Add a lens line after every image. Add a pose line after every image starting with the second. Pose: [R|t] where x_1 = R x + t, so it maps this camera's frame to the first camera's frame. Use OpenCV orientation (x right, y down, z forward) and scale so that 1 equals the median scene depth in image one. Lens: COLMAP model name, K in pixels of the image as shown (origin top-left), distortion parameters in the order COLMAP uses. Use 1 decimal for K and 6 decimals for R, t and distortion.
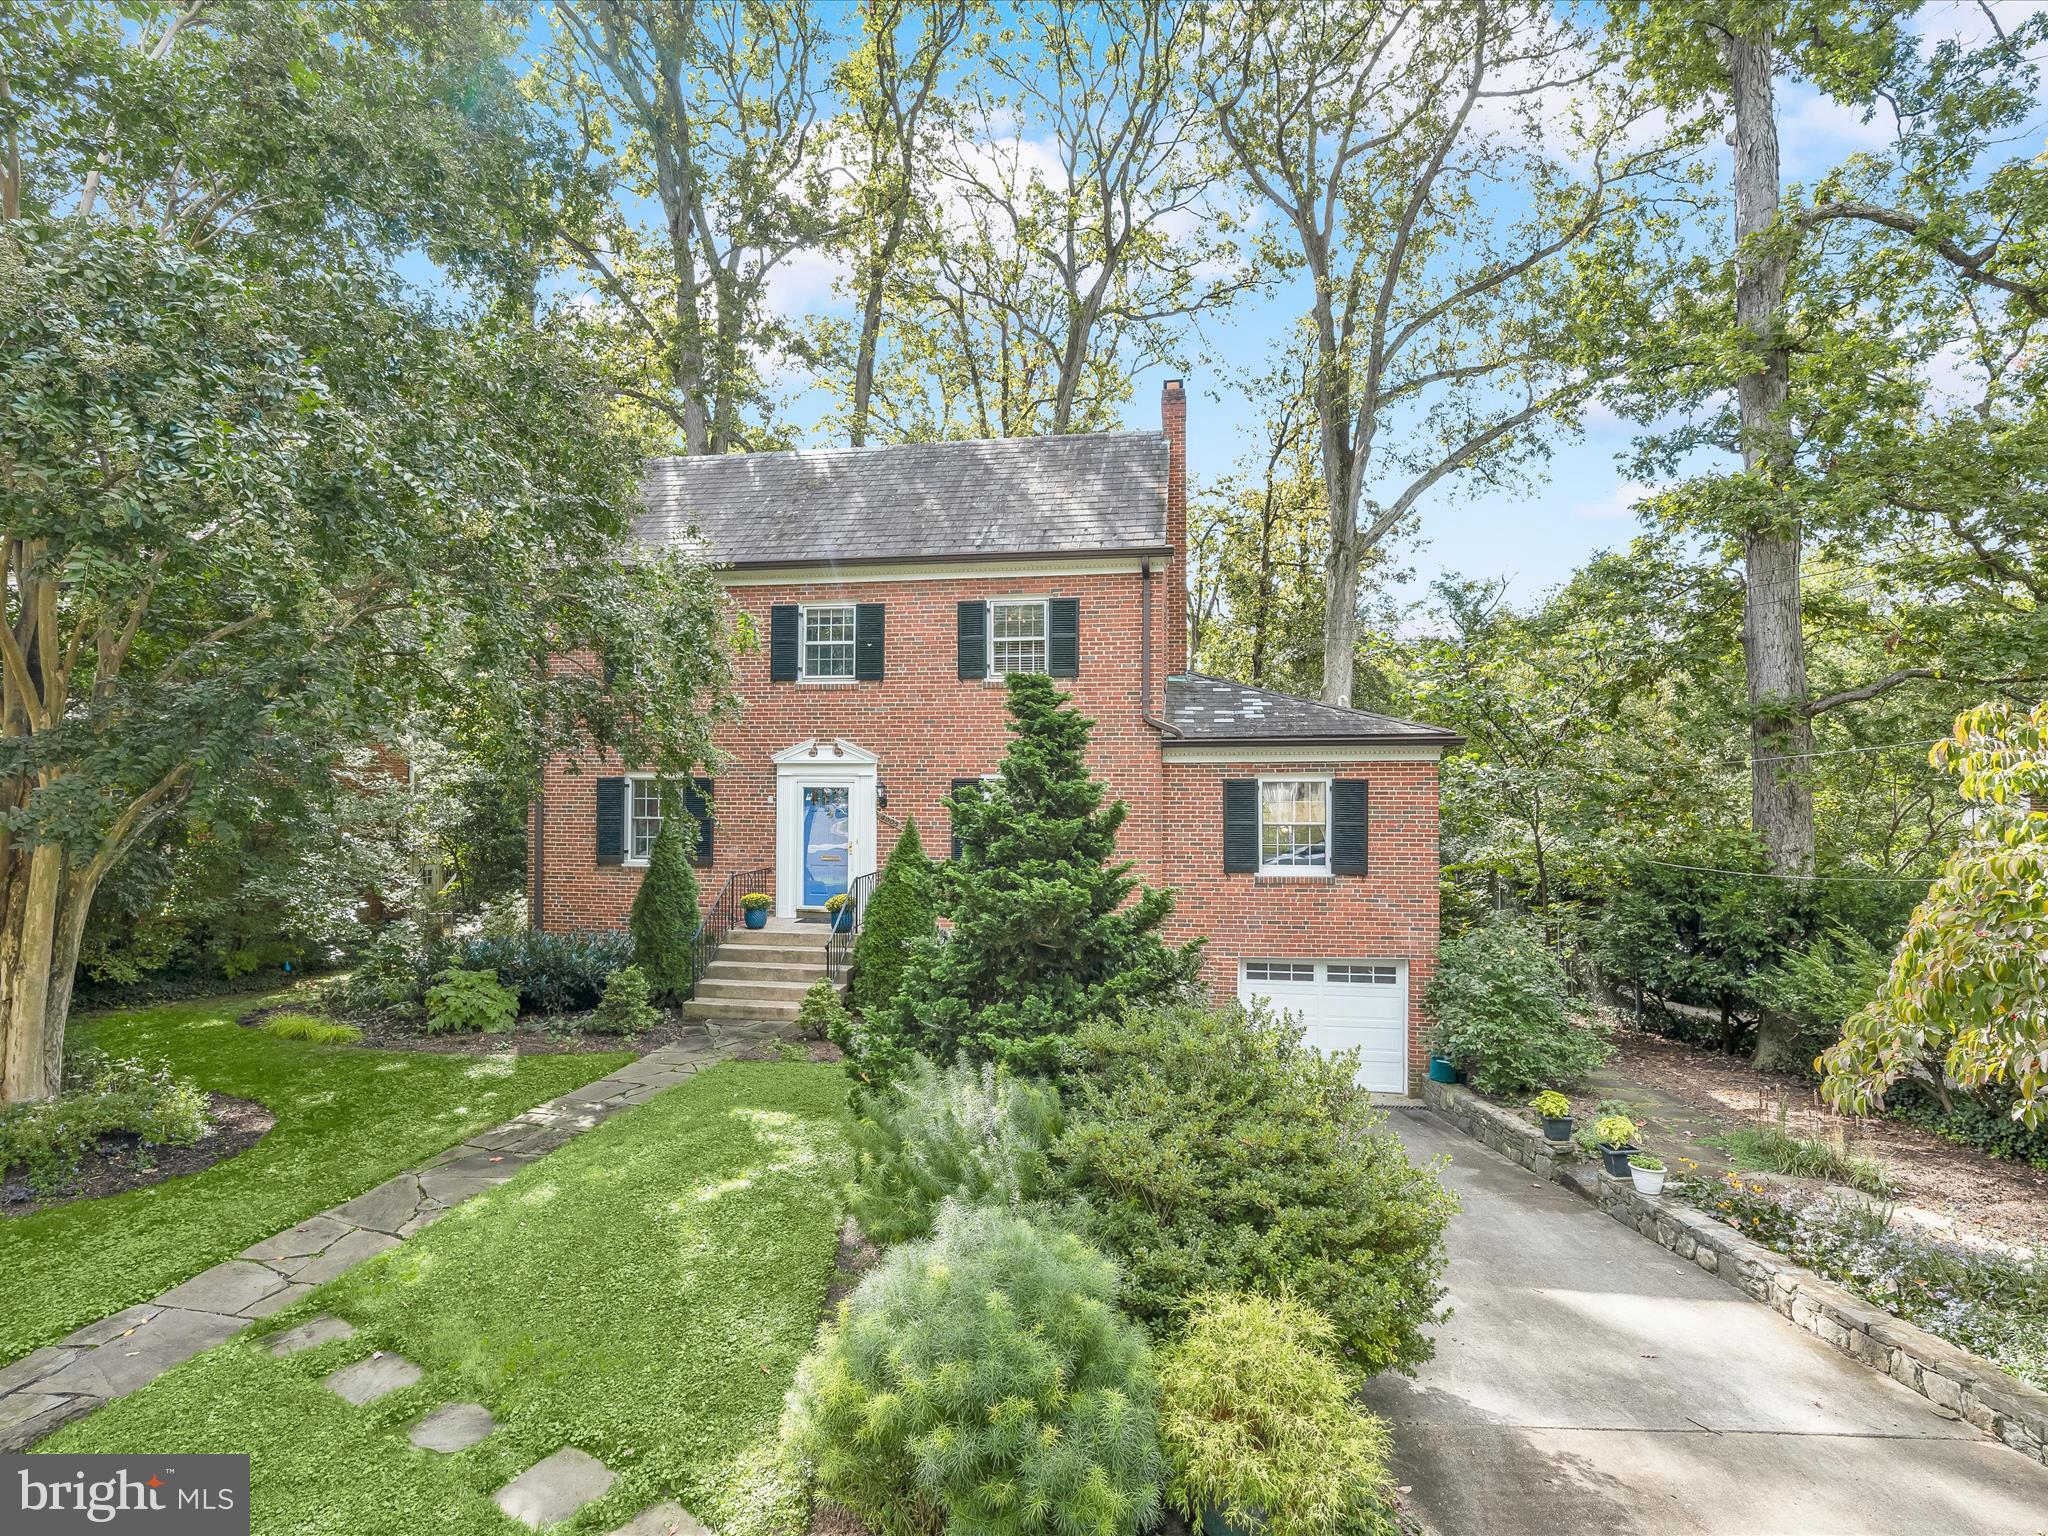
lens RADIAL K [[896.9, 0, 1035.5], [0, 896.9, 813.6], [0, 0, 1]] dist [0.000238, 0.000106]
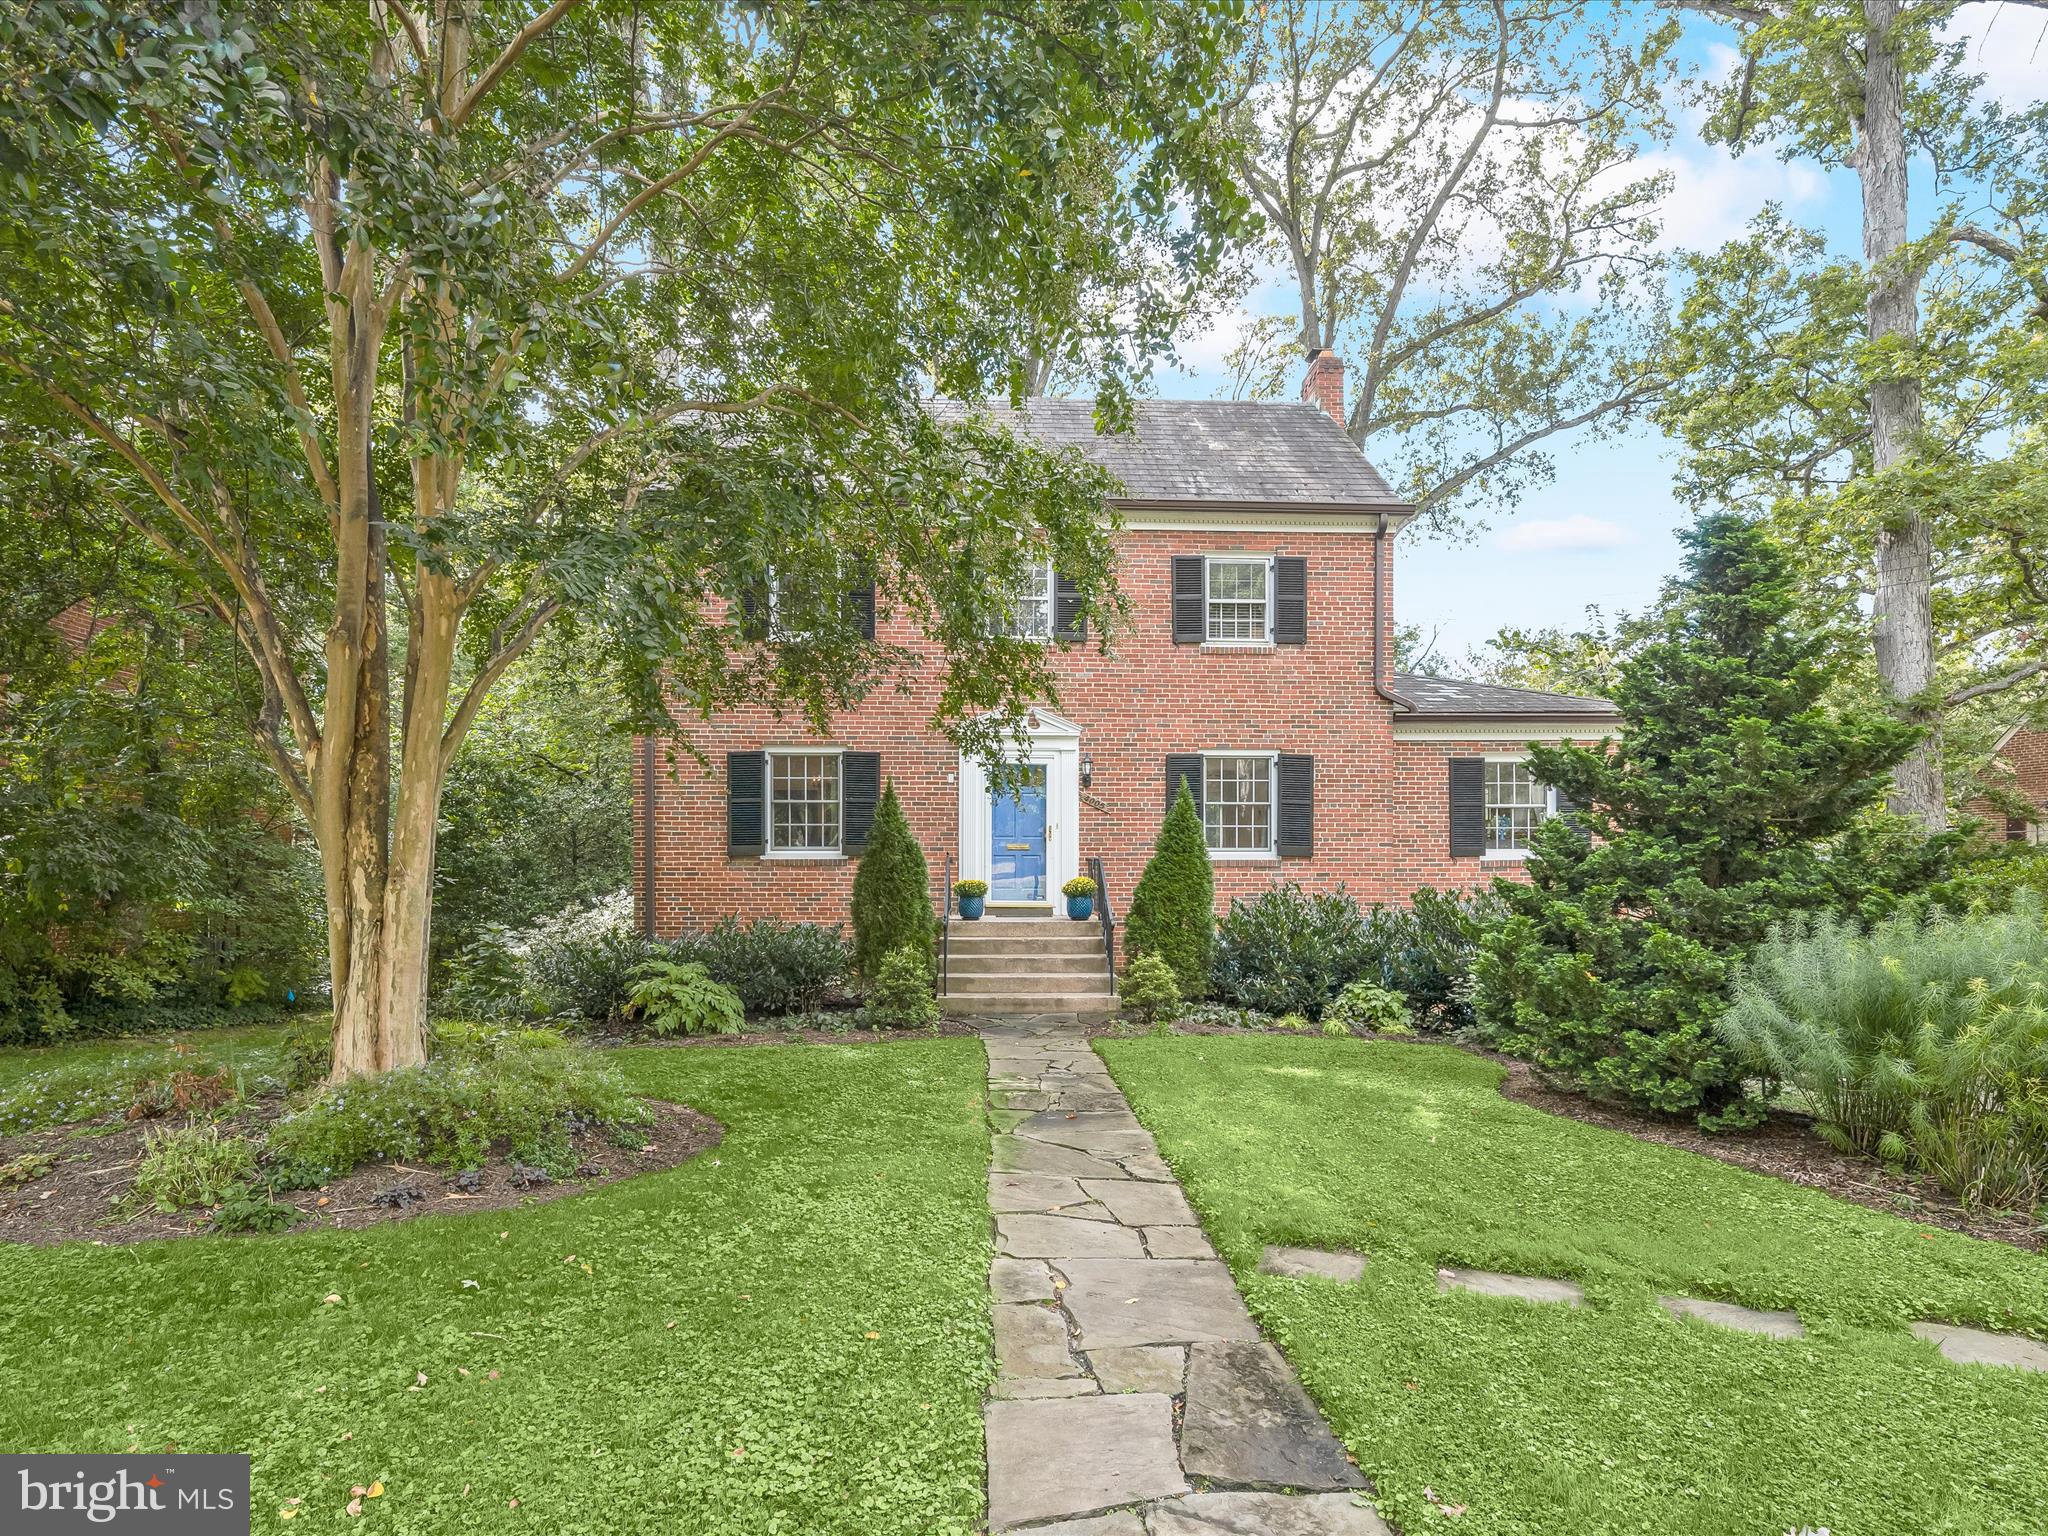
lens RADIAL K [[936.5, 0, 1024.7], [0, 936.5, 904.4], [0, 0, 1]] dist [0.001620, 0.000233]
pose [[0.982234, -0.010532, 0.187367, -0.419244], [0.008172, 0.999877, 0.013365, 0.099709], [-0.187484, -0.011596, 0.982199, 0.109164]]
